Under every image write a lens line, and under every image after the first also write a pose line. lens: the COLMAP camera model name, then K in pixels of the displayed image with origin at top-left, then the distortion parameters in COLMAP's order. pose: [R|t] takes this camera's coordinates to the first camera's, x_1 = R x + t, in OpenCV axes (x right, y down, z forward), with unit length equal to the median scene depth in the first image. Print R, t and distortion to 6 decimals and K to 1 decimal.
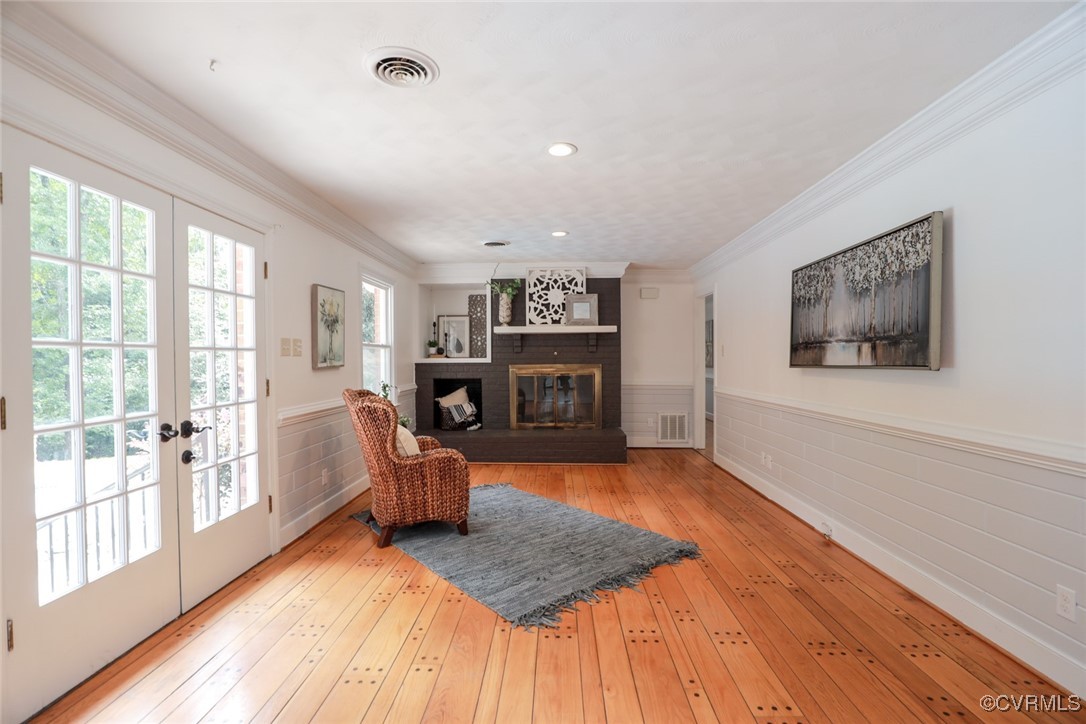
lens RADIAL K [[502.0, 0, 538.8], [0, 502.0, 365.6], [0, 0, 1]] dist [-0.031924, 0.002839]
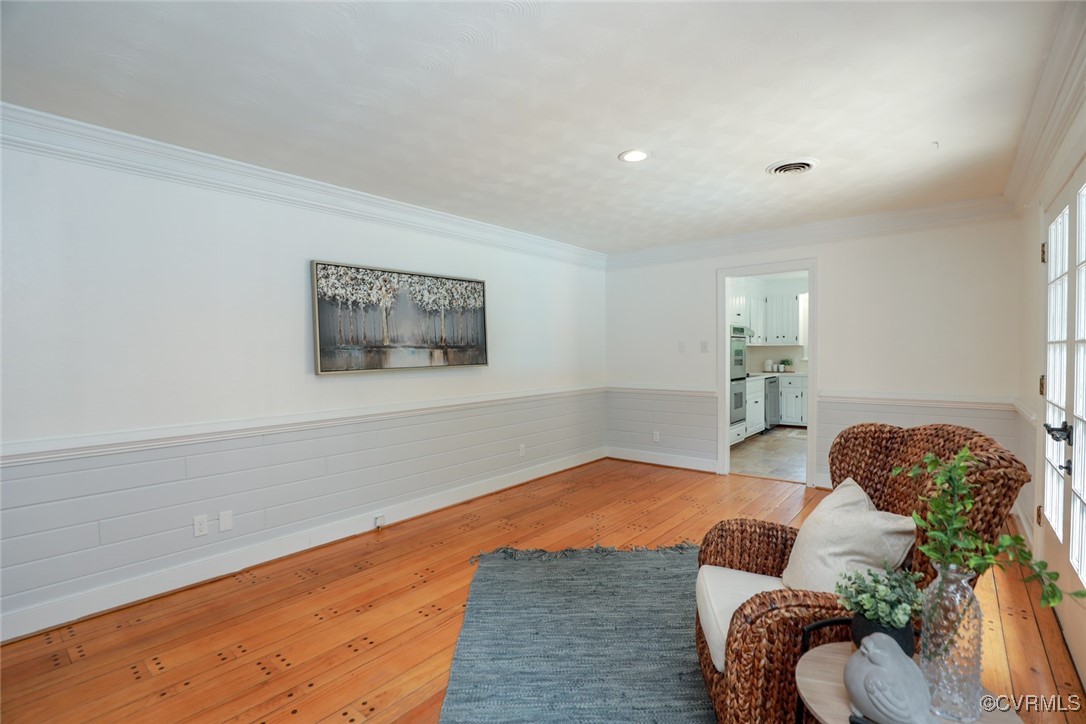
lens RADIAL K [[502.0, 0, 544.3], [0, 502.0, 364.5], [0, 0, 1]] dist [-0.031924, 0.002839]
pose [[-0.791476, 0.000061, 0.611201, -0.377767], [0.023777, 0.999246, 0.030690, -0.034758], [-0.610738, 0.038823, -0.790881, 1.683399]]
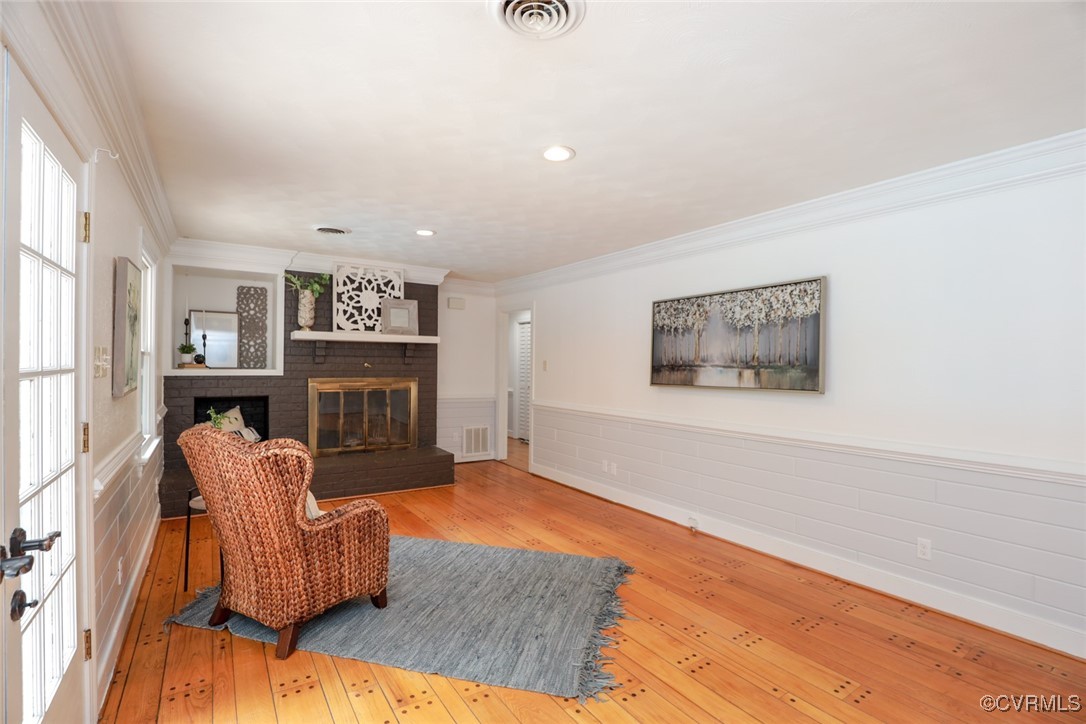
lens RADIAL K [[502.0, 0, 543.5], [0, 502.0, 364.8], [0, 0, 1]] dist [-0.031924, 0.002839]
pose [[0.810790, 0.013302, 0.585185, -0.434192], [-0.008417, 0.999903, -0.011068, -0.034408], [-0.585276, 0.004049, 0.810824, 0.243724]]
